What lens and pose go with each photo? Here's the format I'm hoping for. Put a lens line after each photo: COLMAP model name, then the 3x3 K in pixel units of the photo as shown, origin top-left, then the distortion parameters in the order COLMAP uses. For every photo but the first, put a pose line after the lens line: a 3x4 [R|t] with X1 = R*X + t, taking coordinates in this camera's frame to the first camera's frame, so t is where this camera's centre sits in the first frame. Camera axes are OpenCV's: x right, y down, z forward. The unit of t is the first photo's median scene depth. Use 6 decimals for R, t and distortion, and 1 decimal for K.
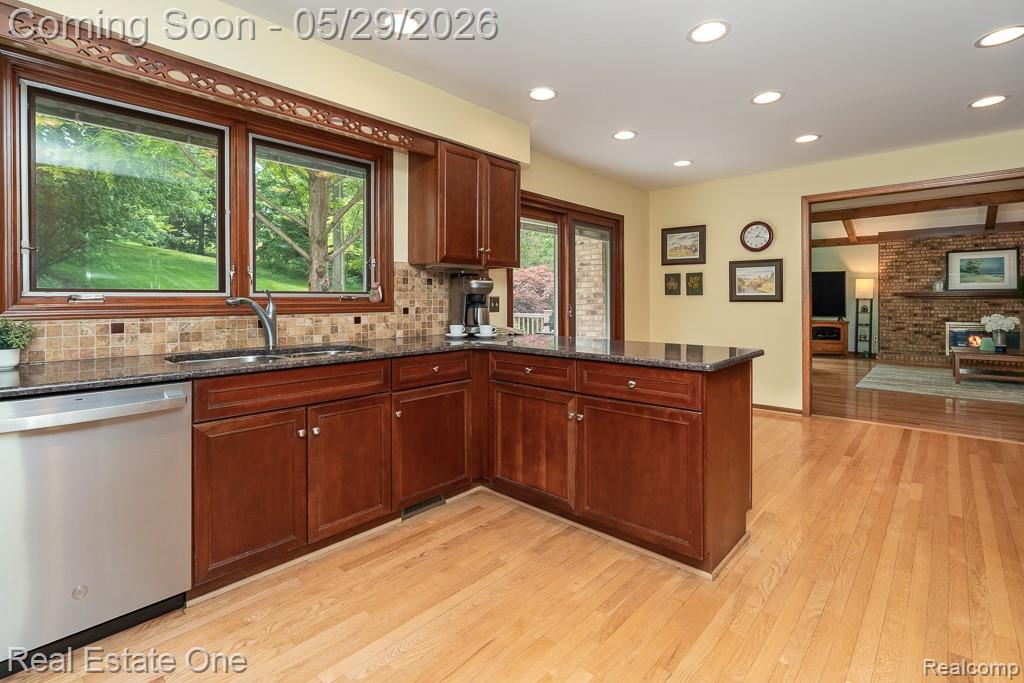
lens RADIAL K [[467.2, 0, 489.7], [0, 467.2, 299.4], [0, 0, 1]] dist [-0.000013, -0.000266]
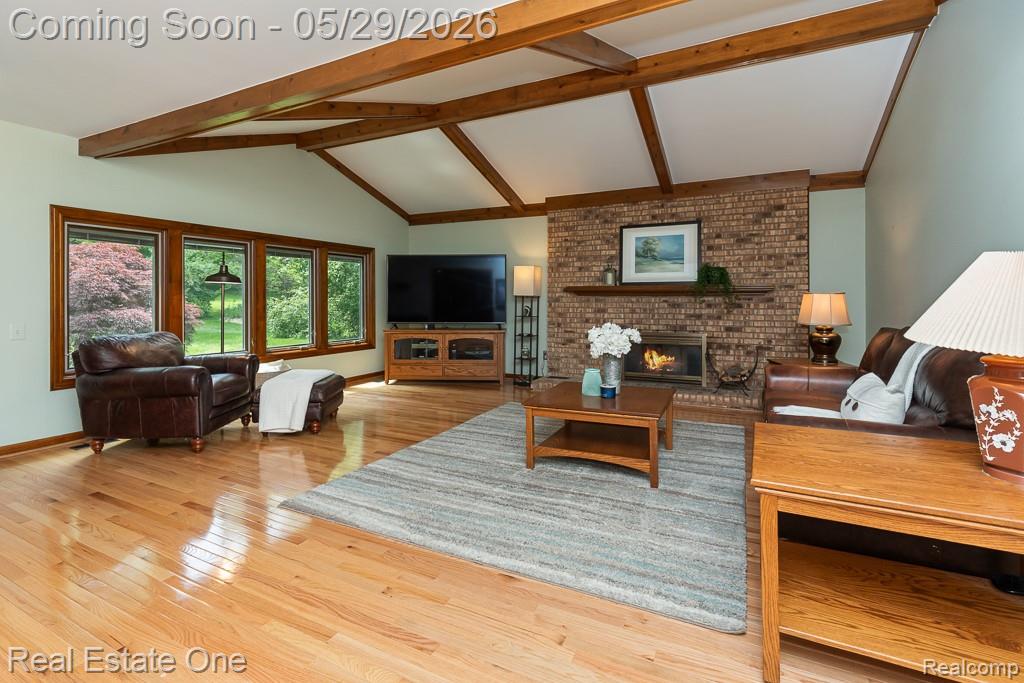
lens RADIAL K [[467.2, 0, 486.0], [0, 467.2, 298.4], [0, 0, 1]] dist [-0.000013, -0.000266]
pose [[0.966230, 0.005191, 0.257629, 1.102990], [-0.004223, 0.999982, -0.004310, 0.009502], [-0.257647, 0.003077, 0.966234, 0.713444]]
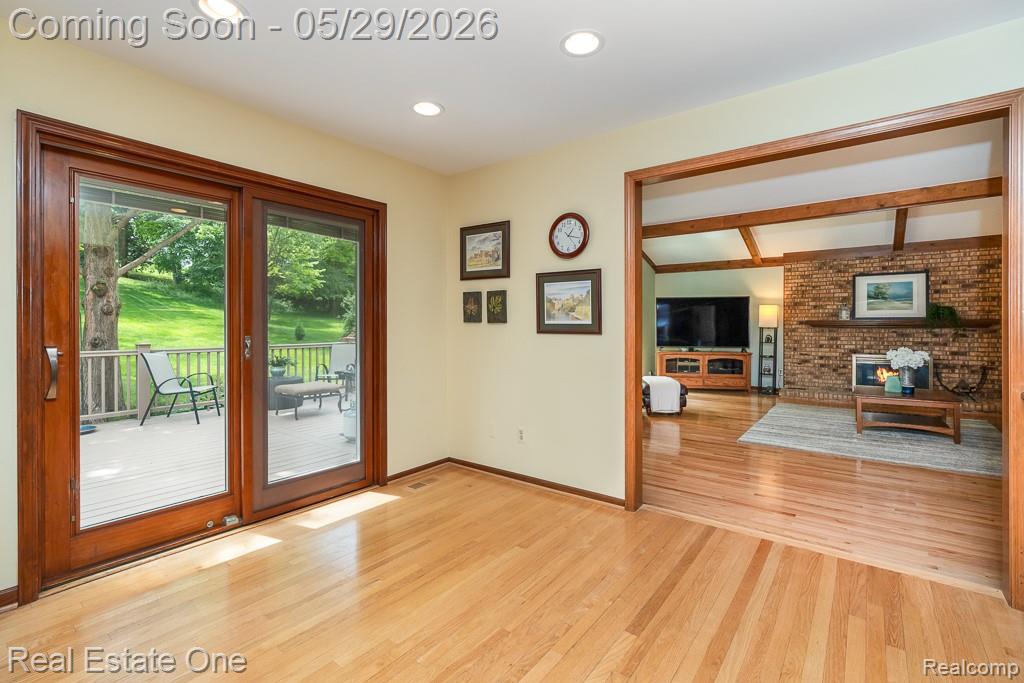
lens RADIAL K [[467.2, 0, 478.7], [0, 467.2, 323.8], [0, 0, 1]] dist [-0.000013, -0.000266]
pose [[0.996562, 0.004509, 0.082726, 0.343721], [-0.004229, 0.999985, -0.003559, -0.005346], [-0.082740, 0.003197, 0.996566, 0.305987]]
